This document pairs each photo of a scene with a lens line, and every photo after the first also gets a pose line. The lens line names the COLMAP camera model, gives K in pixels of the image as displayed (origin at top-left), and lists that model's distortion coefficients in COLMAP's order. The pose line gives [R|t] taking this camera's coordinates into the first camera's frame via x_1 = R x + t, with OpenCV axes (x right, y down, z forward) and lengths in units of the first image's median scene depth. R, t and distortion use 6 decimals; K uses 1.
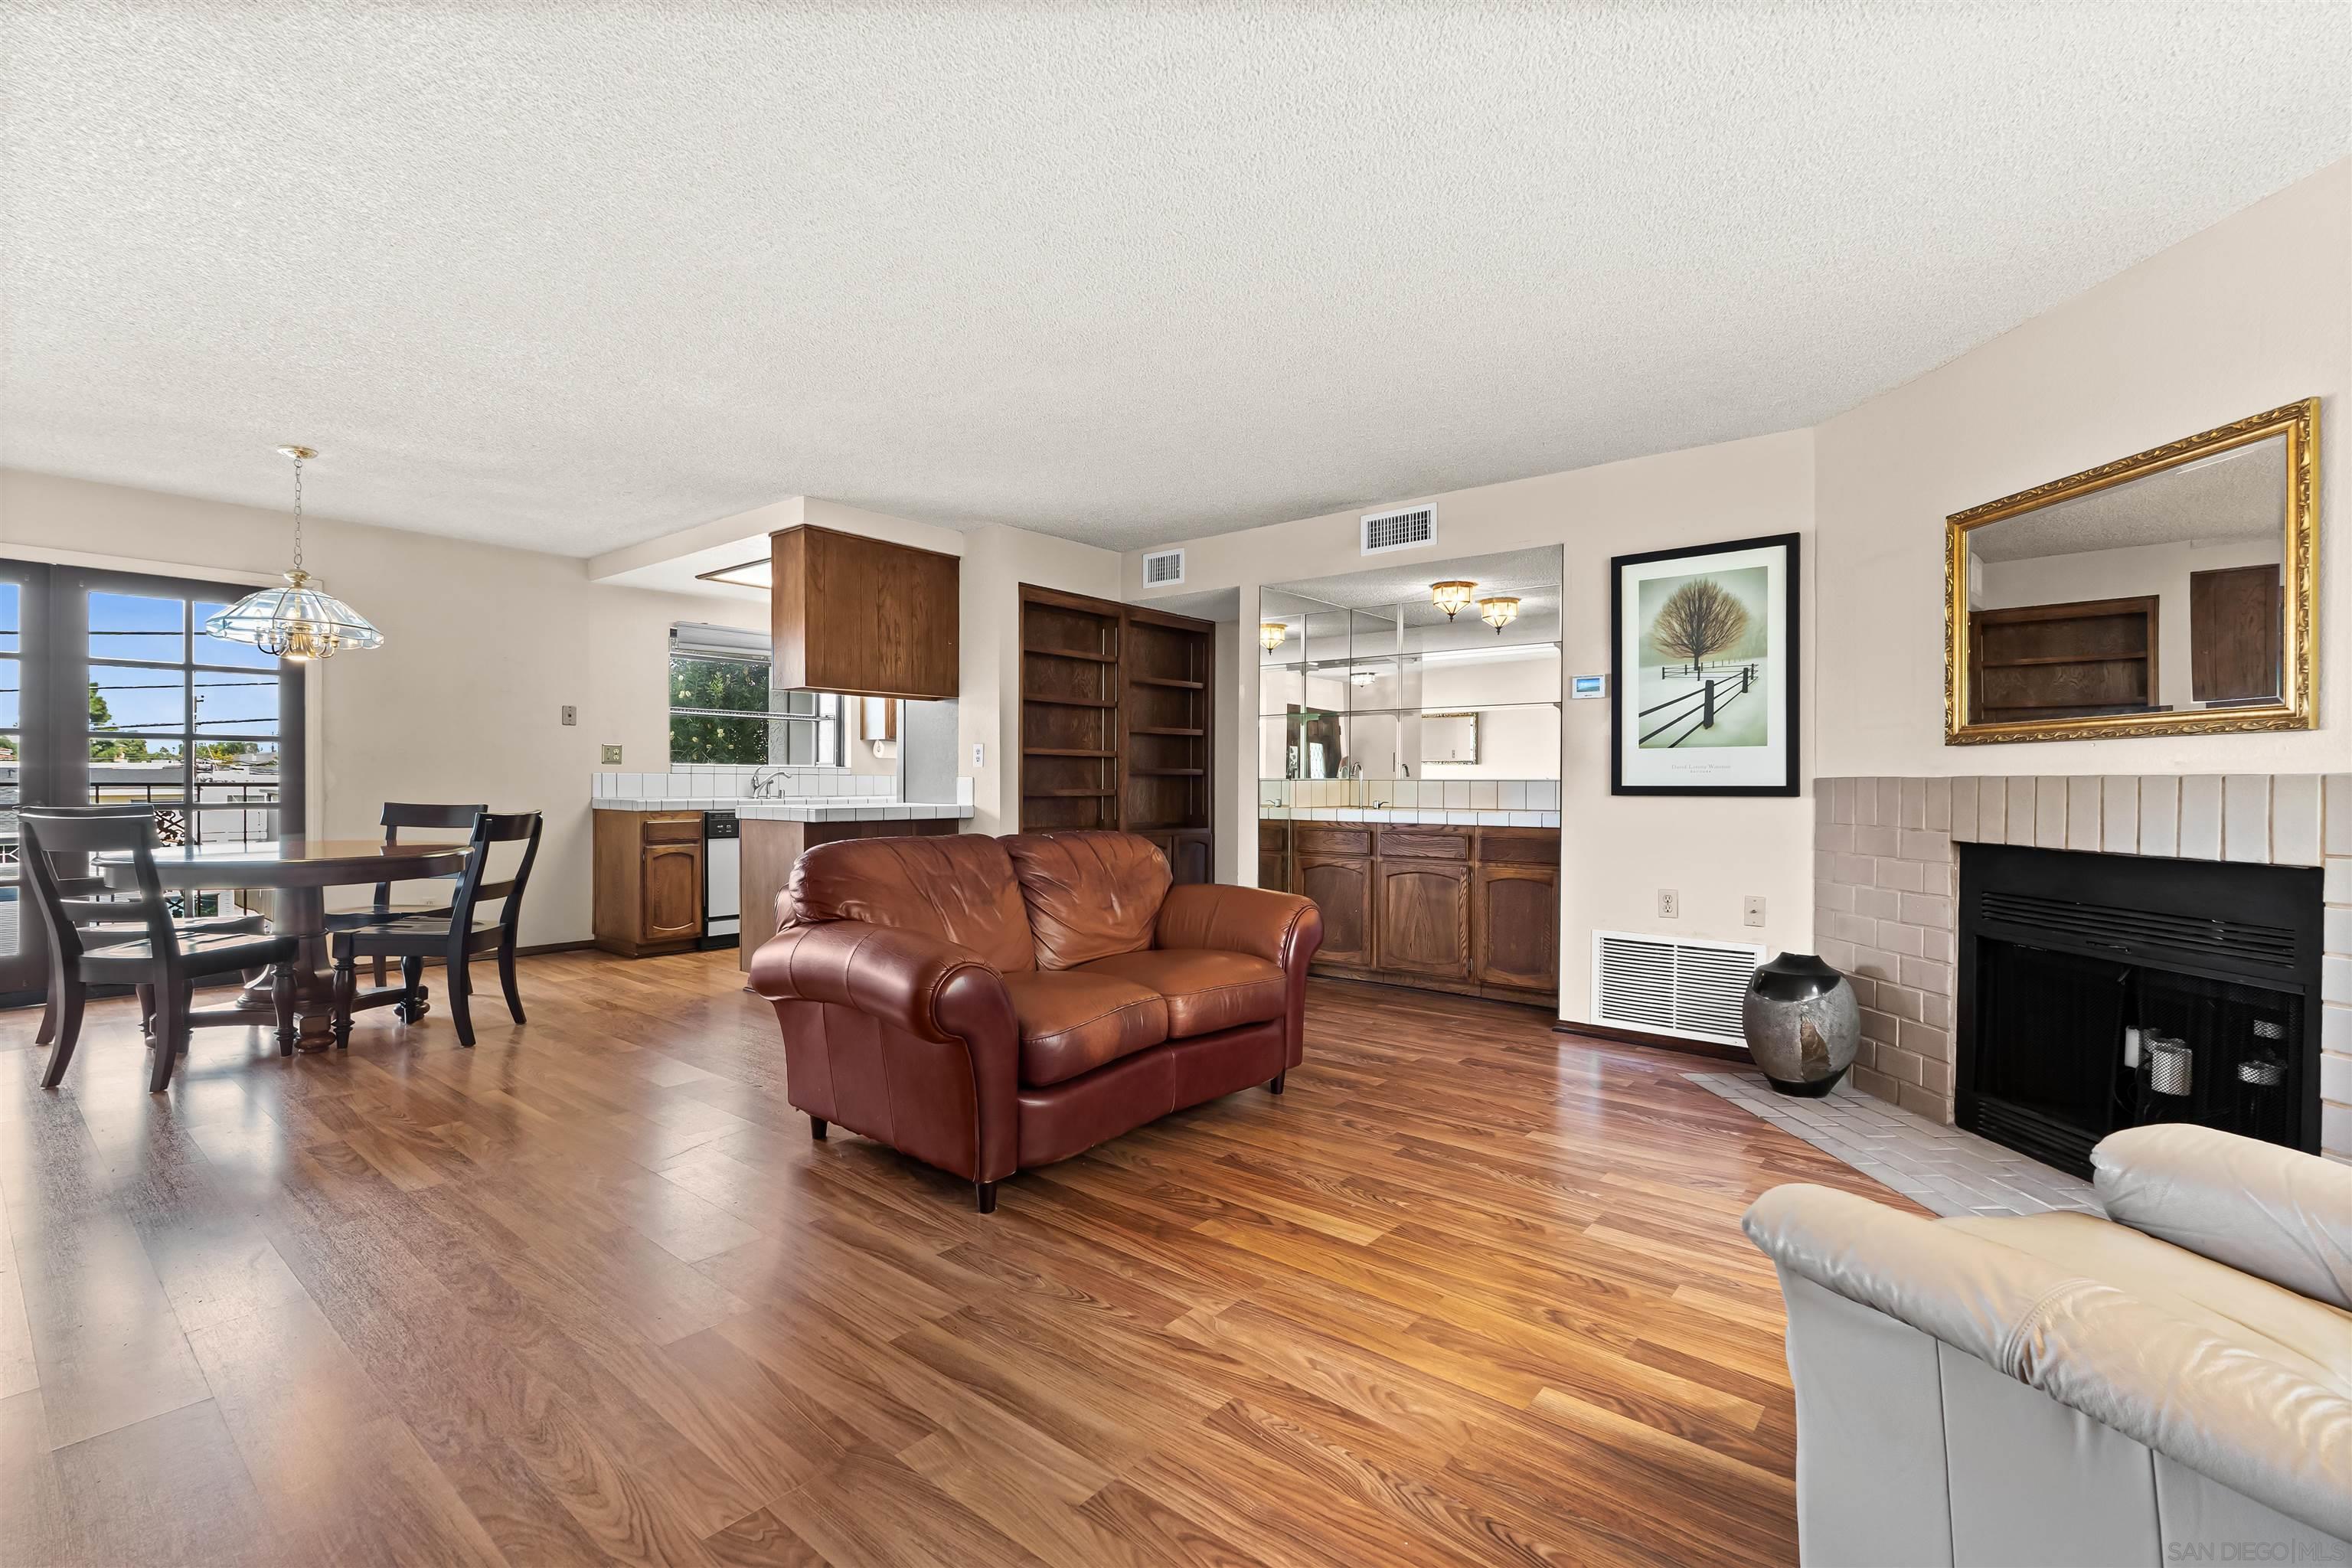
lens RADIAL K [[1055.4, 0, 1188.0], [0, 1055.4, 789.1], [0, 0, 1]] dist [-0.003127, 0.000718]
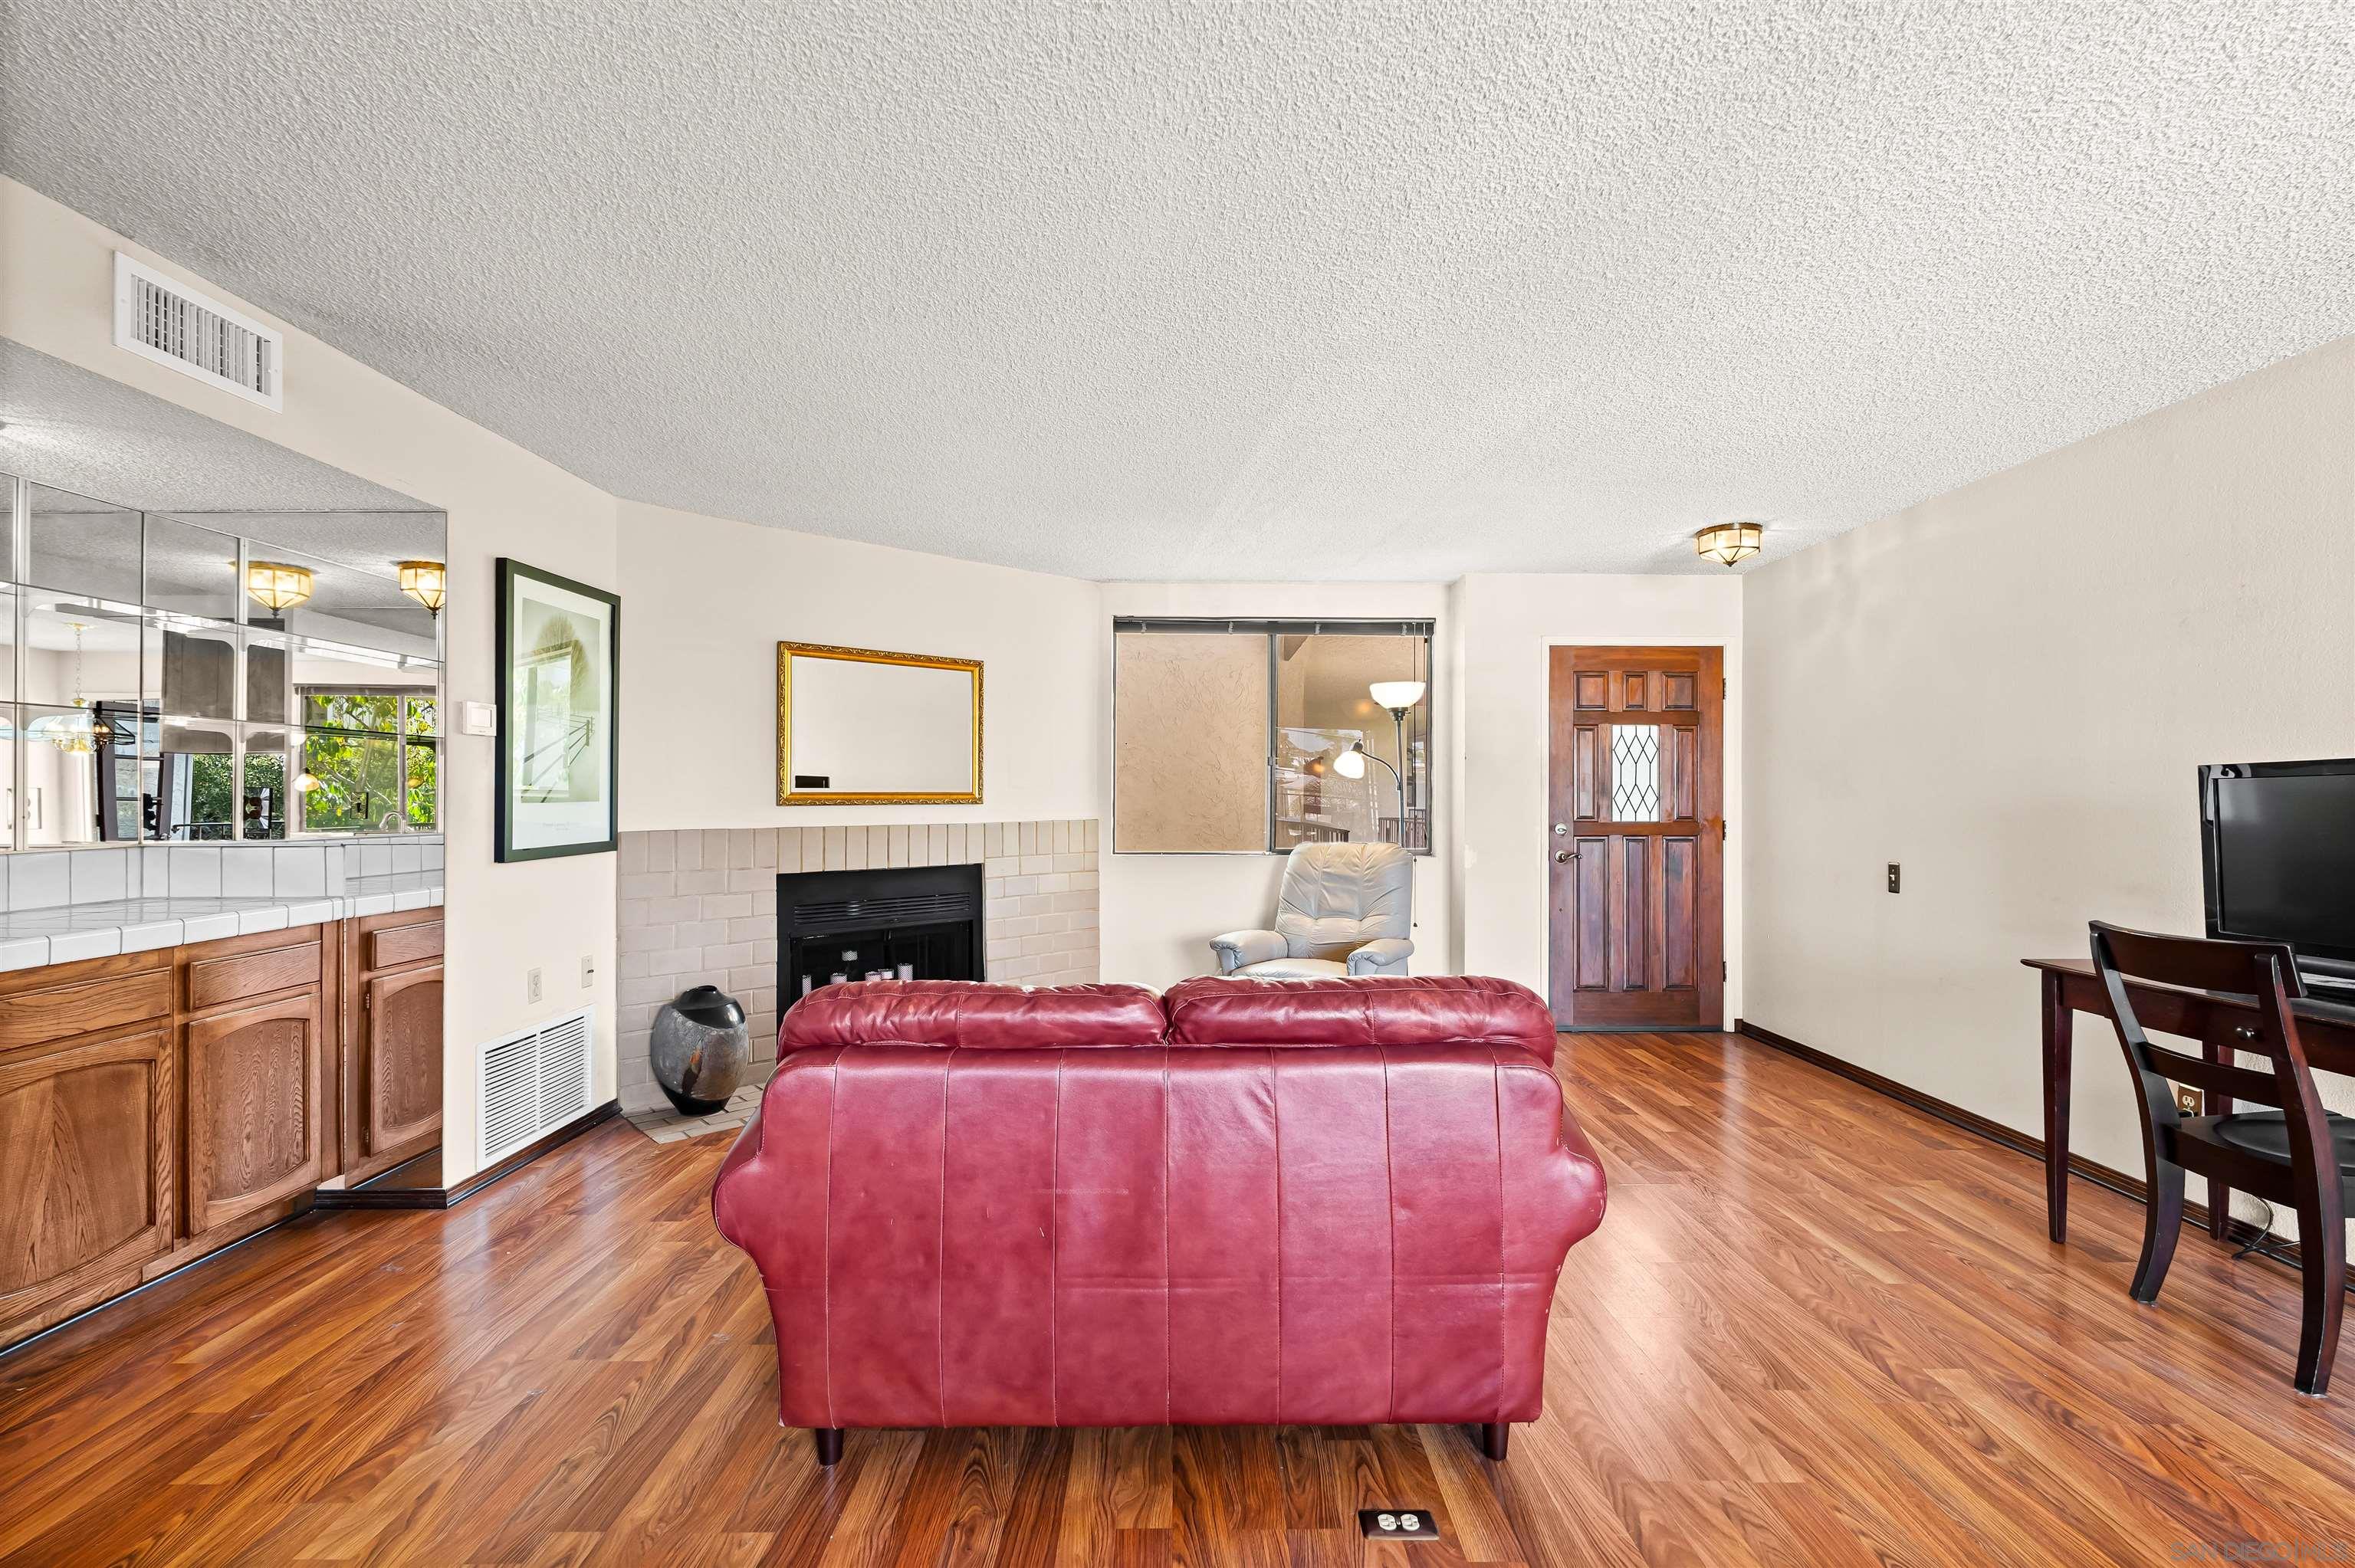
lens RADIAL K [[1056.6, 0, 1179.7], [0, 1056.6, 786.5], [0, 0, 1]] dist [-0.003127, 0.000718]
pose [[-0.638176, -0.001711, 0.769889, -0.454079], [0.000734, 0.999996, 0.002831, -0.046161], [-0.769890, 0.002372, -0.638172, 0.981937]]
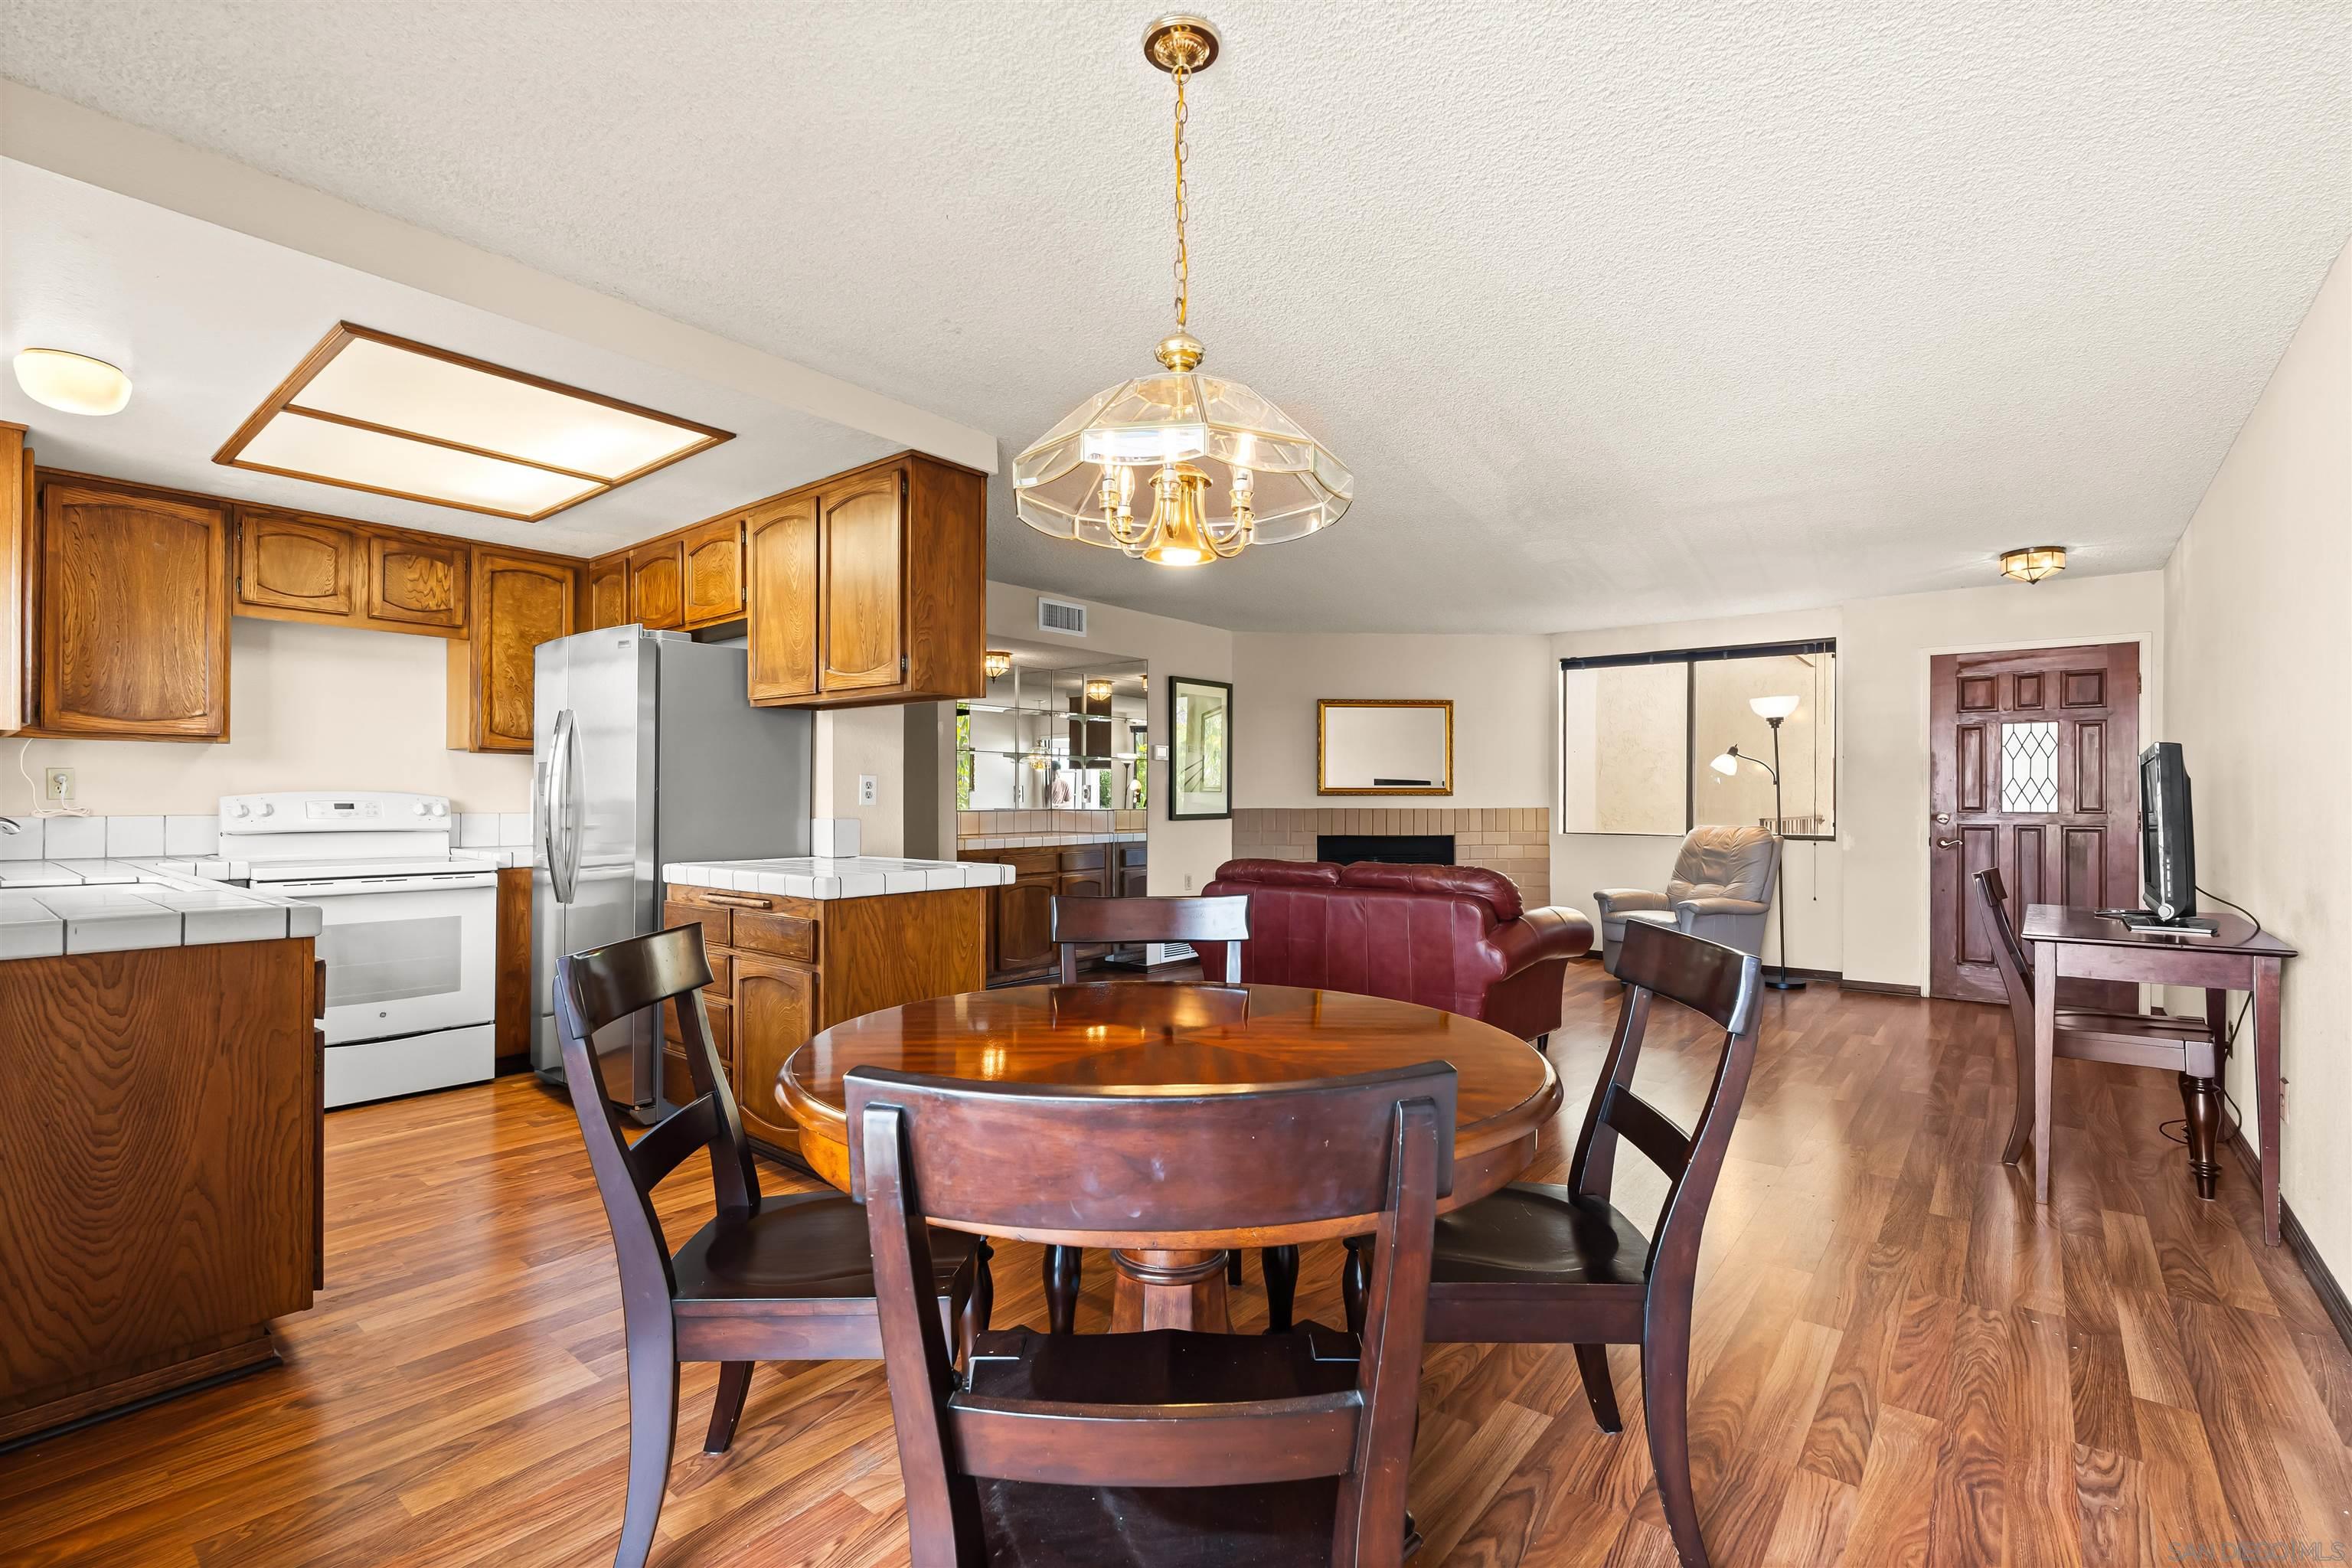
lens RADIAL K [[1055.4, 0, 1192.2], [0, 1055.4, 804.5], [0, 0, 1]] dist [-0.003127, 0.000718]
pose [[-0.016783, -0.011112, 0.999797, -1.091990], [0.005005, 0.999925, 0.011198, -0.032485], [-0.999847, 0.005192, -0.016726, 0.877370]]
